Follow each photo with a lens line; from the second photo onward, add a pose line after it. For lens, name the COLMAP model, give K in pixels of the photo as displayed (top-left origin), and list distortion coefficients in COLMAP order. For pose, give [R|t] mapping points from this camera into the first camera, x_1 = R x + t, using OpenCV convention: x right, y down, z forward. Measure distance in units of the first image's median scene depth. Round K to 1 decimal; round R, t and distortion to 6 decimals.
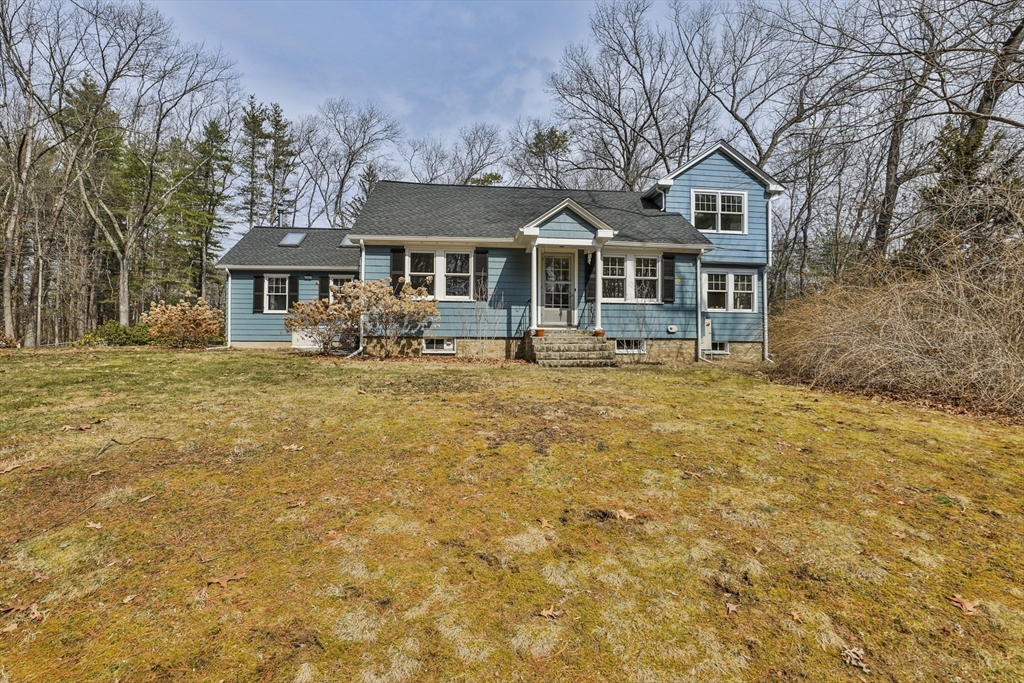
lens RADIAL K [[493.2, 0, 507.9], [0, 493.2, 336.5], [0, 0, 1]] dist [-0.028439, 0.006834]
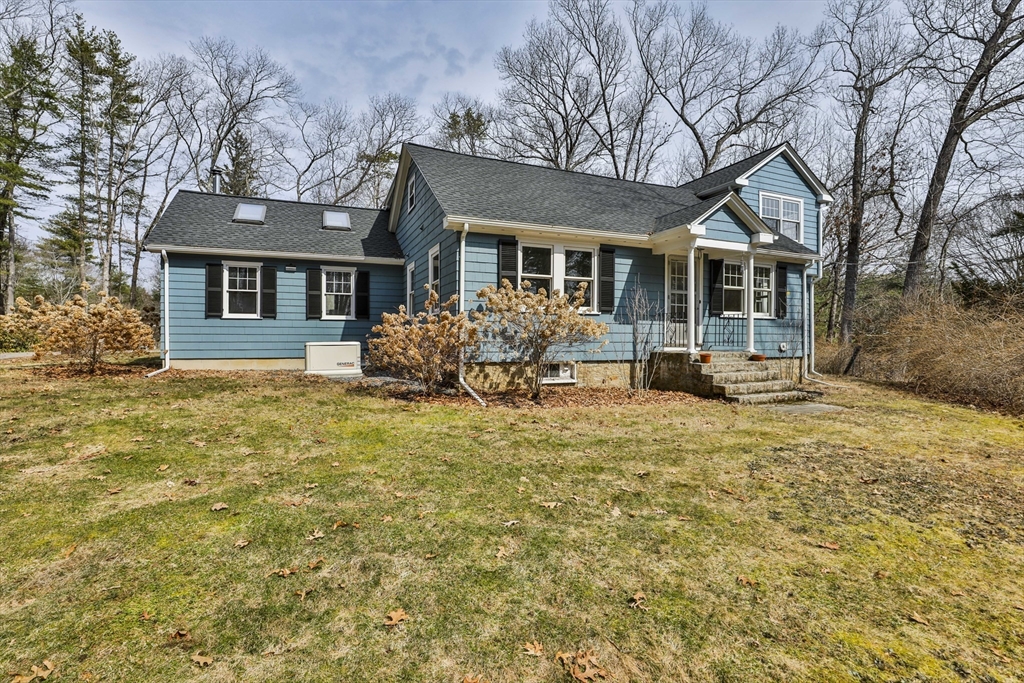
lens RADIAL K [[493.2, 0, 509.2], [0, 493.2, 340.4], [0, 0, 1]] dist [-0.028439, 0.006834]
pose [[0.955764, -0.001580, 0.294131, -0.388327], [-0.006002, 0.999673, 0.024875, -0.044220], [-0.294074, -0.025540, 0.955441, 0.275029]]
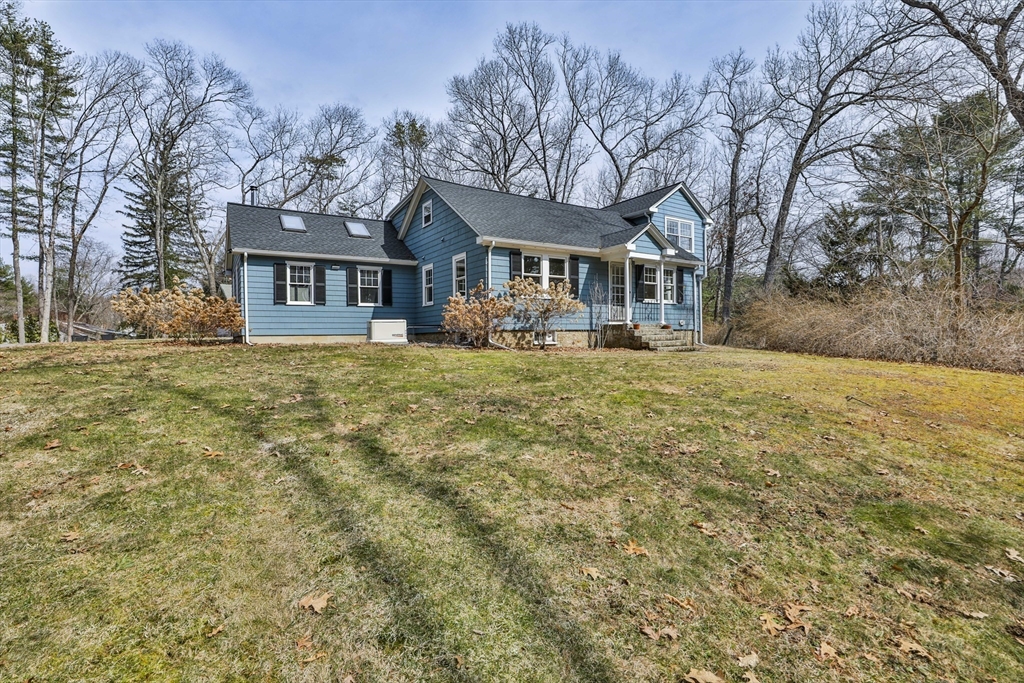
lens RADIAL K [[493.2, 0, 505.3], [0, 493.2, 337.9], [0, 0, 1]] dist [-0.028439, 0.006834]
pose [[0.894594, -0.014598, 0.446641, -0.668828], [0.003699, 0.999674, 0.025264, -0.009099], [-0.446865, -0.020949, 0.894356, 0.004008]]
